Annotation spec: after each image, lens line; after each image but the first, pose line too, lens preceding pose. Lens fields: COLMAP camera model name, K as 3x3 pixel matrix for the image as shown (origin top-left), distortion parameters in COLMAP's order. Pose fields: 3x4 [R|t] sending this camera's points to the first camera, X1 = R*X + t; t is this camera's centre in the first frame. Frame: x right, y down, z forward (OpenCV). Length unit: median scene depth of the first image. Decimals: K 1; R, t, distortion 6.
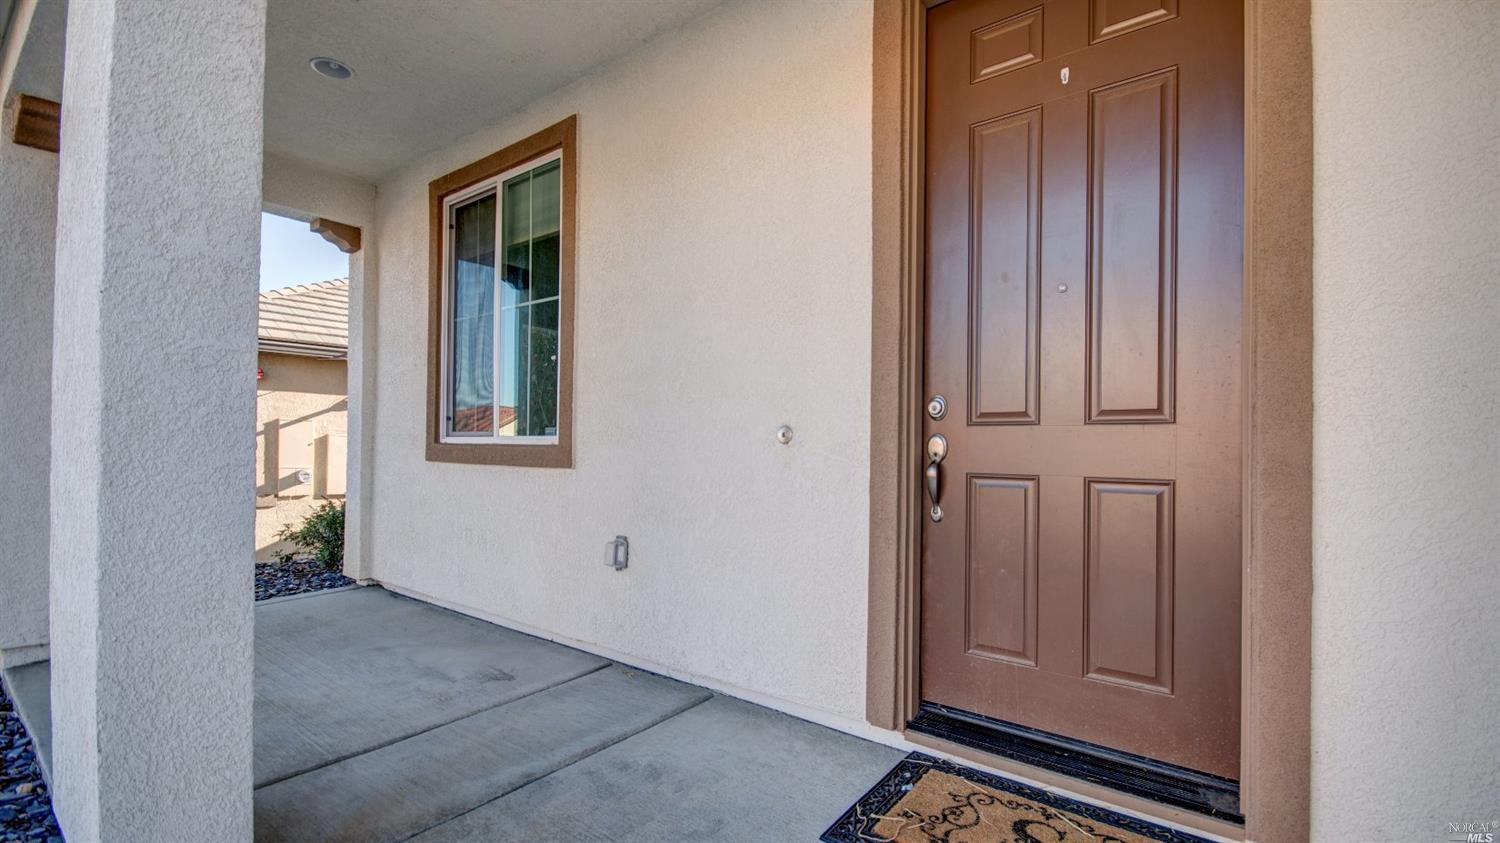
lens RADIAL K [[662.0, 0, 751.8], [0, 662.0, 442.9], [0, 0, 1]] dist [0.017508, -0.015613]
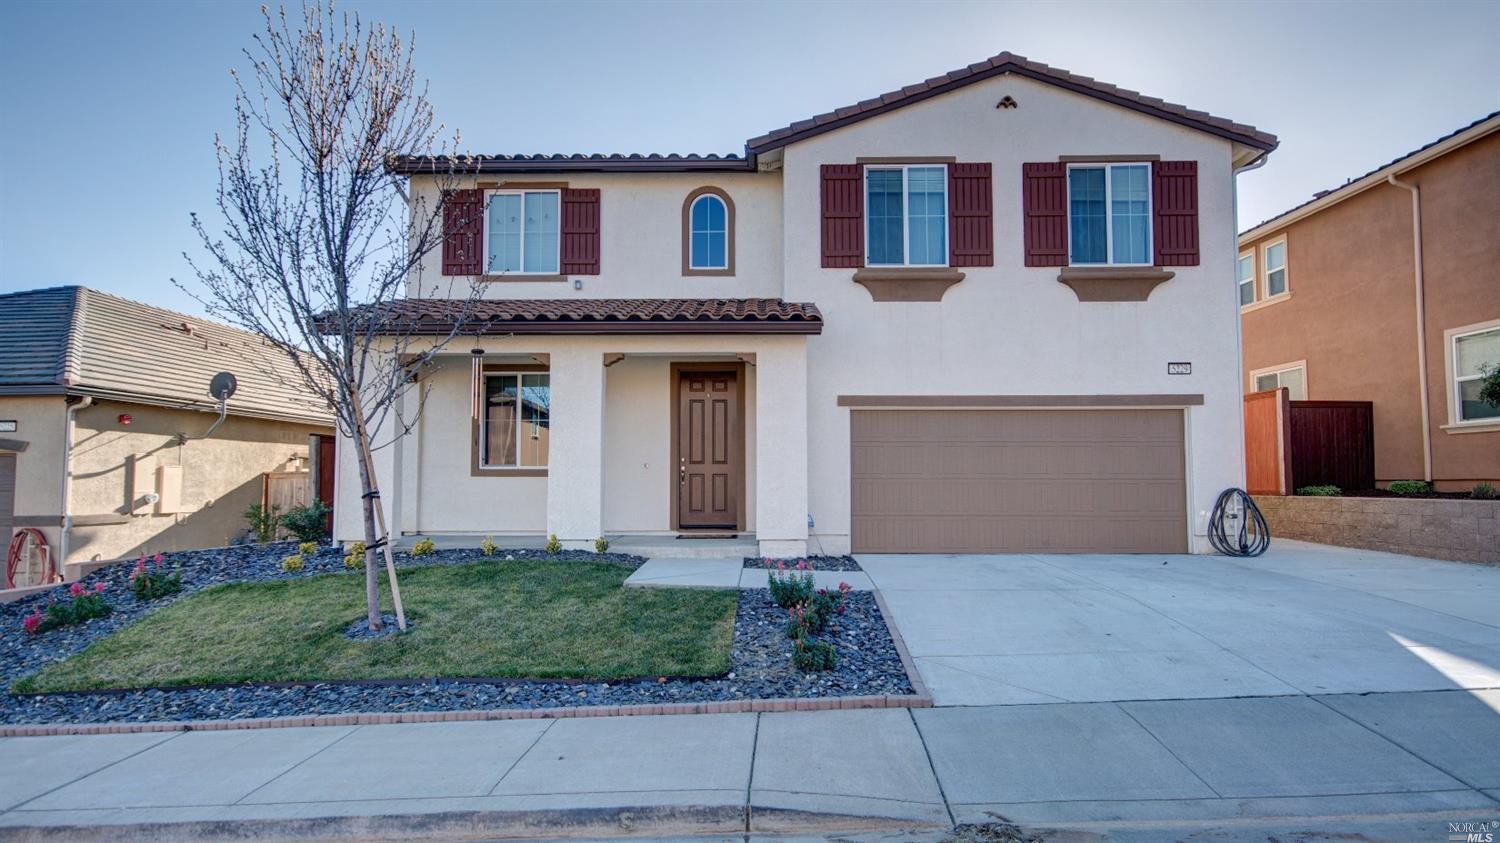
lens RADIAL K [[785.8, 0, 752.7], [0, 785.8, 447.4], [0, 0, 1]] dist [0.017417, 0.000945]
pose [[0.793135, 0.017084, 0.608806, -1.627668], [0.007814, 0.999239, -0.038219, 0.045037], [-0.608996, 0.035070, 0.792398, -2.217477]]
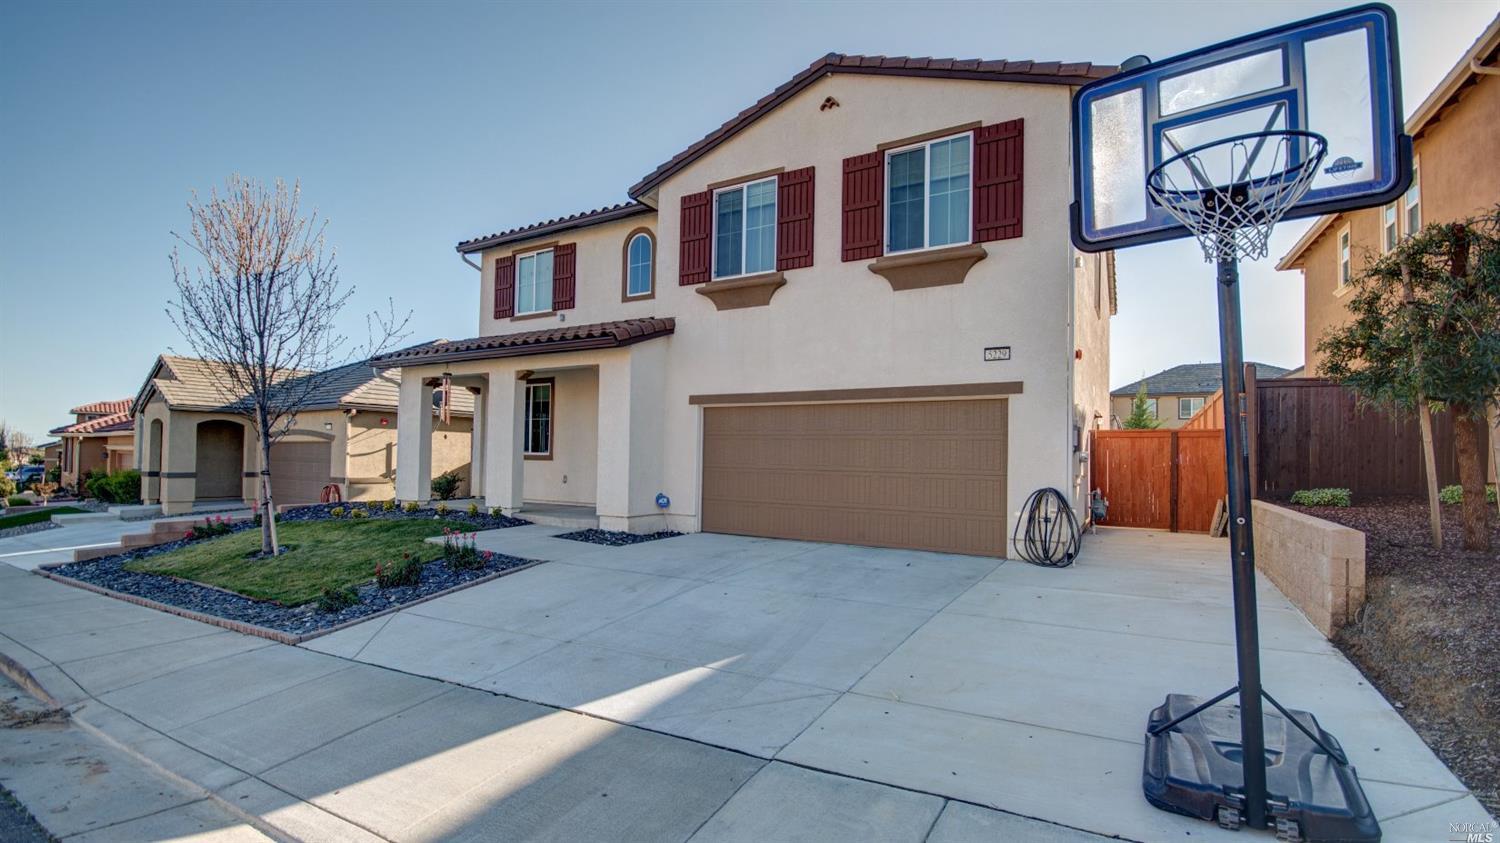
lens RADIAL K [[665.8, 0, 750.2], [0, 665.8, 445.6], [0, 0, 1]] dist [0.004257, 0.000015]
pose [[0.991818, 0.007615, 0.127436, 0.389027], [-0.005987, 0.999895, -0.013159, -0.006594], [-0.127522, 0.012288, 0.991760, -3.016655]]
